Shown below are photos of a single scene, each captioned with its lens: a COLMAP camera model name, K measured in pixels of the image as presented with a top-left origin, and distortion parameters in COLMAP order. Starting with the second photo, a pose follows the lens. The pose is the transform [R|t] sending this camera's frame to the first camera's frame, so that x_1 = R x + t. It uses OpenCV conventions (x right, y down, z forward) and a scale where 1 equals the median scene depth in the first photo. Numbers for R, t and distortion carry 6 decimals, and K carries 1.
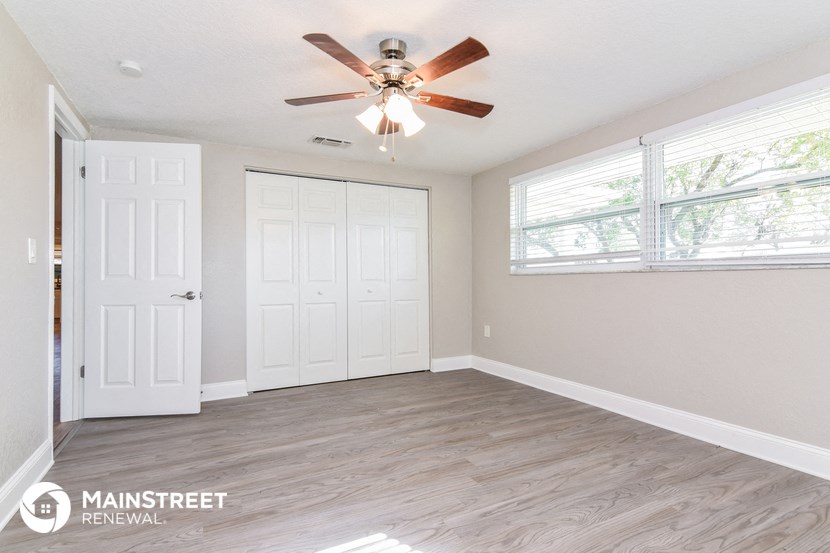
lens RADIAL K [[420.1, 0, 408.2], [0, 420.1, 280.5], [0, 0, 1]] dist [0.010557, -0.002812]
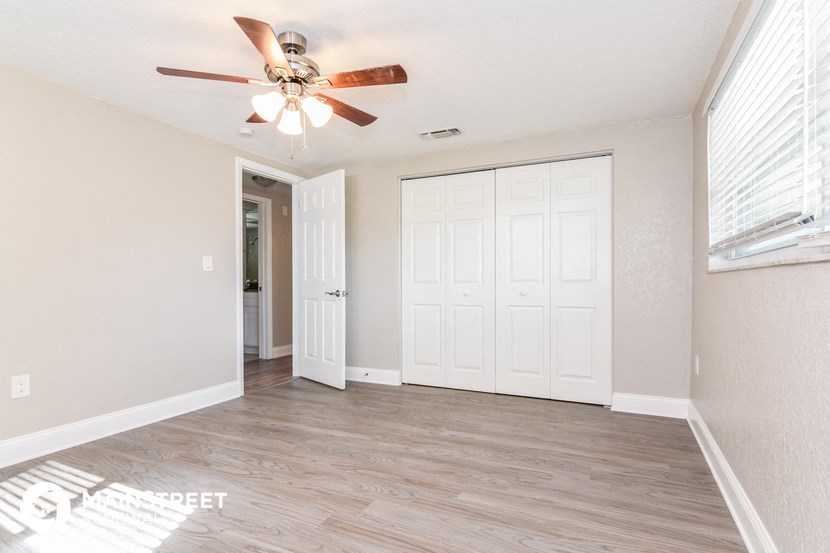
lens RADIAL K [[420.1, 0, 379.9], [0, 420.1, 292.4], [0, 0, 1]] dist [0.010557, -0.002812]
pose [[0.601072, 0.025264, -0.798795, 0.582368], [0.001008, 0.999475, 0.032369, -0.008007], [0.799194, -0.020261, 0.600731, 0.384132]]
